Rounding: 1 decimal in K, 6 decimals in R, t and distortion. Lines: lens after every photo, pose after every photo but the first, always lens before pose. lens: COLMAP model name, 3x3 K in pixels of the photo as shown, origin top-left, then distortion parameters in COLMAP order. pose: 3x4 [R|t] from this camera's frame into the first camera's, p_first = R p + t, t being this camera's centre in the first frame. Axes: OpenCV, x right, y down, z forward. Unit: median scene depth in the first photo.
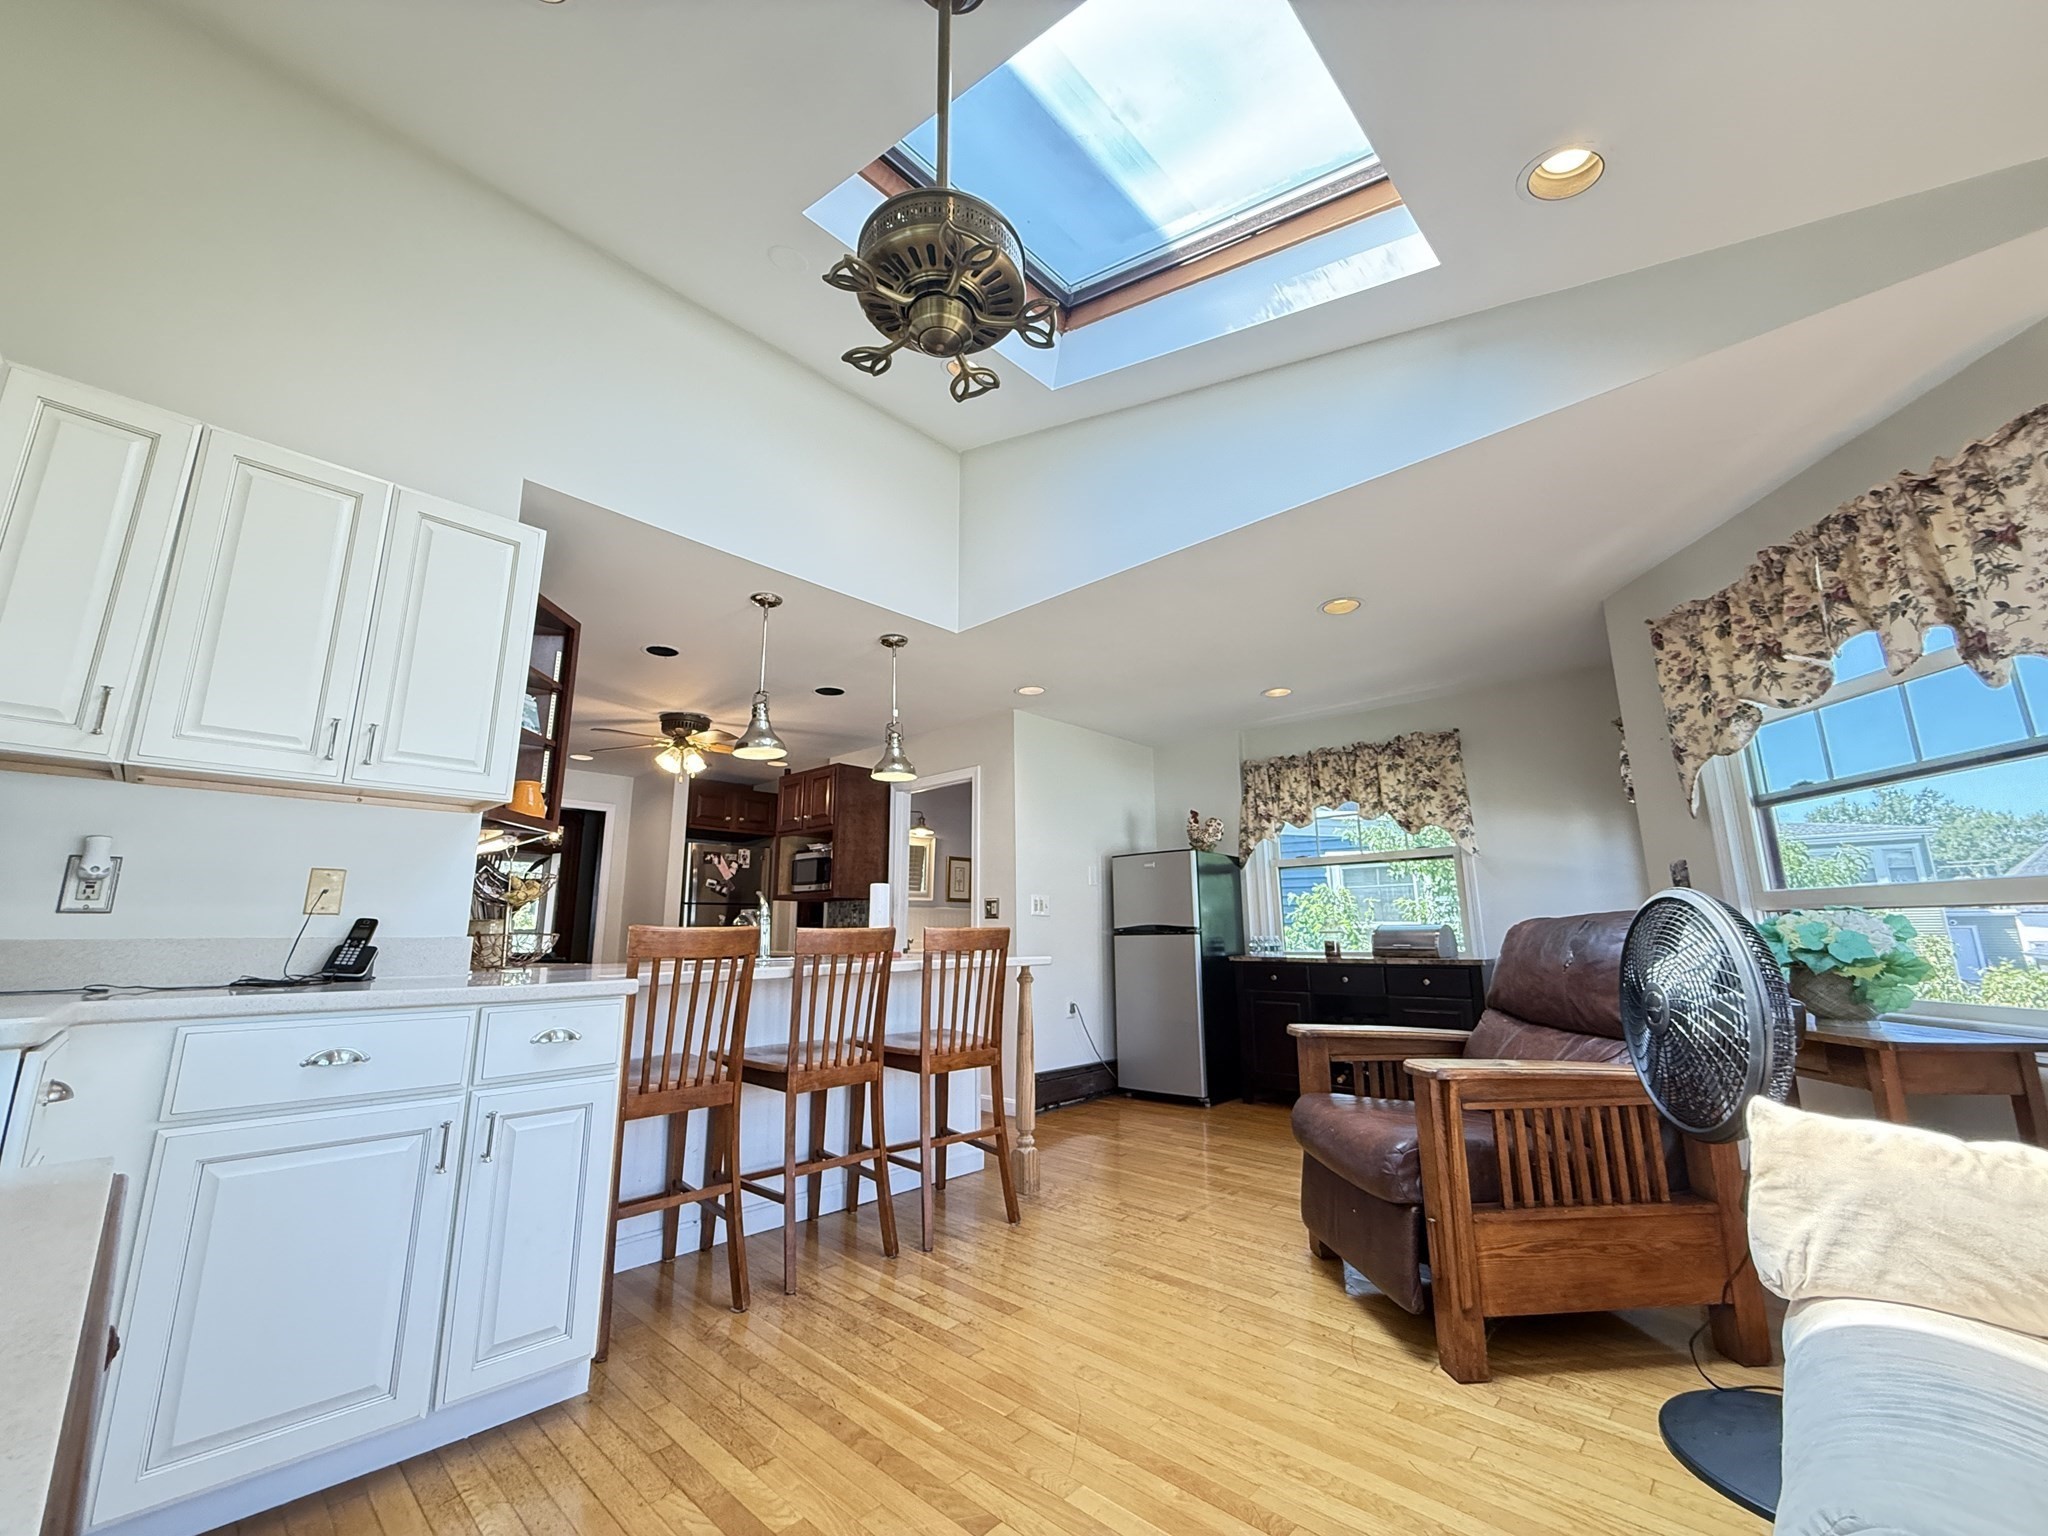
lens RADIAL K [[815.2, 0, 1020.7], [0, 815.2, 766.7], [0, 0, 1]] dist [0.000856, -0.000523]
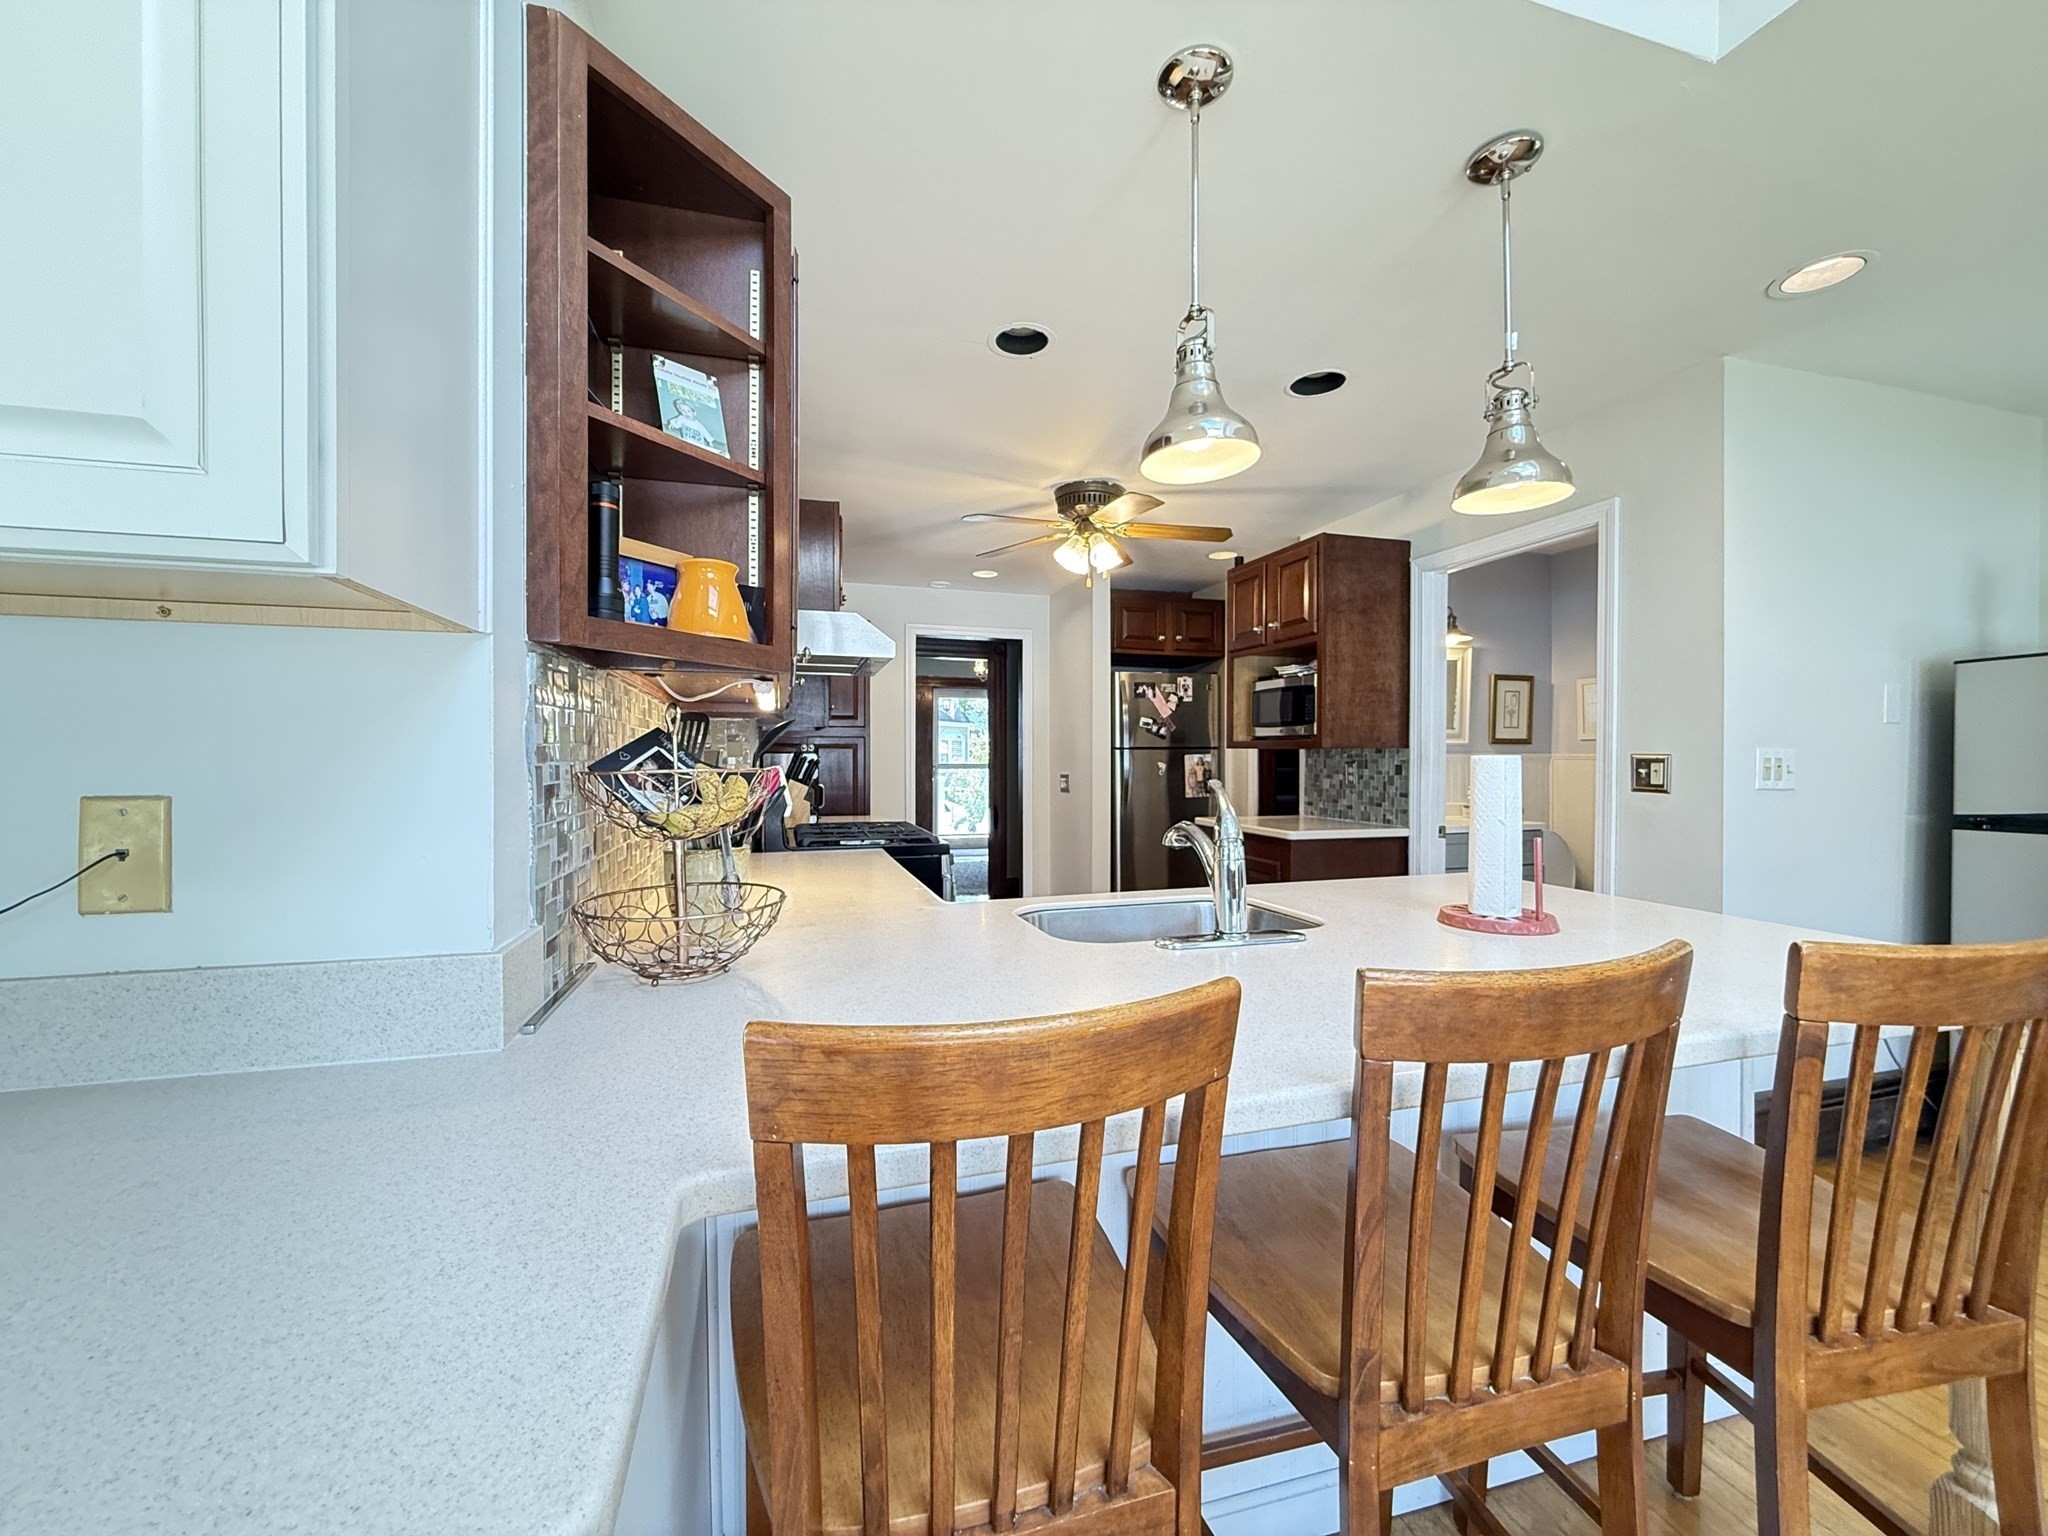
lens RADIAL K [[815.2, 0, 1015.7], [0, 815.2, 768.3], [0, 0, 1]] dist [0.000856, -0.000523]
pose [[0.860950, 0.013846, -0.508502, -0.103697], [0.097114, 0.976770, 0.191021, 0.028268], [0.499334, -0.213842, 0.839605, 0.316510]]
